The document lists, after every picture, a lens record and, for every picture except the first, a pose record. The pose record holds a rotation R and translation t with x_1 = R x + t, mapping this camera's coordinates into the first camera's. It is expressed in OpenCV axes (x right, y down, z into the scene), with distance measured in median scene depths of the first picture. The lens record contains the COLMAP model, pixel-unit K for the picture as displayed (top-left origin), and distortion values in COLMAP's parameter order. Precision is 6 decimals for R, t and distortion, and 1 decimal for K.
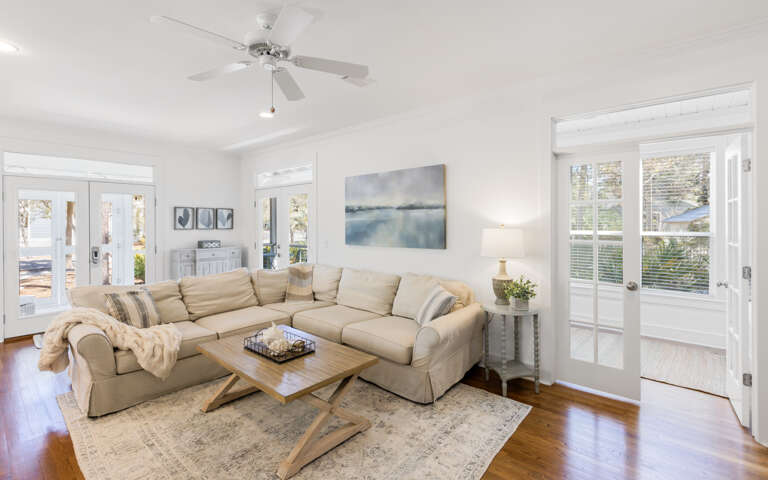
lens RADIAL K [[342.0, 0, 382.6], [0, 342.0, 226.5], [0, 0, 1]] dist [0.004239, -0.001634]
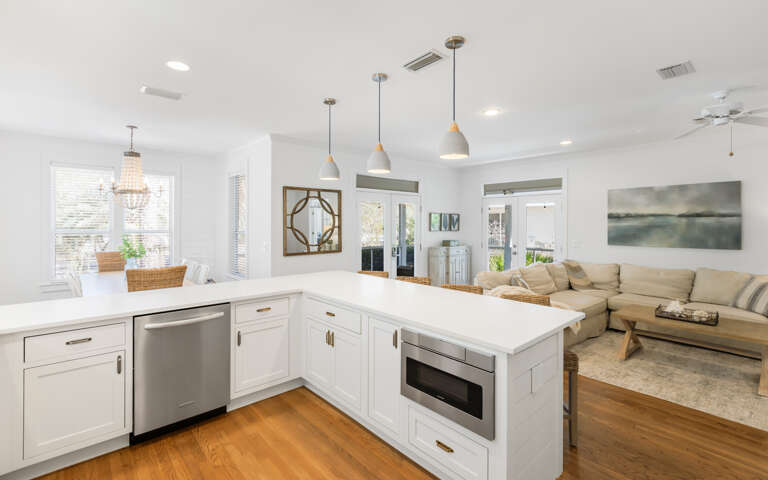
lens RADIAL K [[342.0, 0, 385.0], [0, 342.0, 224.3], [0, 0, 1]] dist [0.004239, -0.001634]
pose [[0.991876, 0.005716, -0.127078, -0.867858], [-0.006881, 0.999938, -0.008726, -0.004763], [0.127020, 0.009530, 0.991854, -0.362288]]
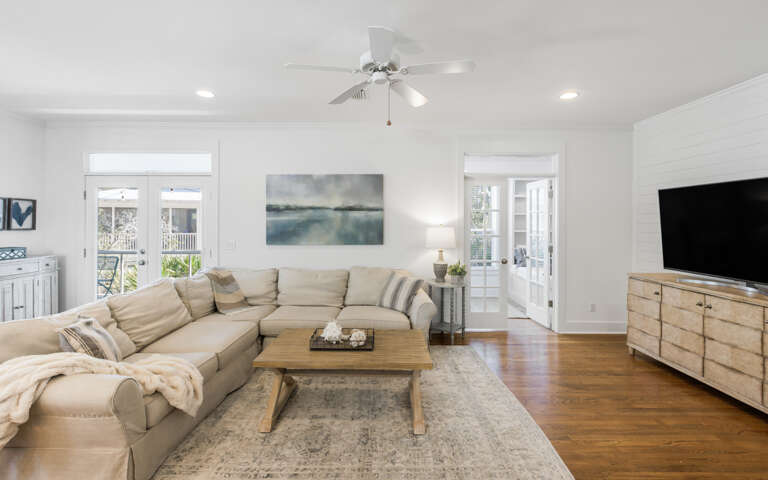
lens RADIAL K [[342.0, 0, 374.1], [0, 342.0, 225.4], [0, 0, 1]] dist [0.004239, -0.001634]
pose [[0.764995, 0.000237, 0.644037, -0.578753], [0.000385, 1.000000, -0.000825, -0.000235], [-0.644037, 0.000879, 0.764994, 0.087330]]
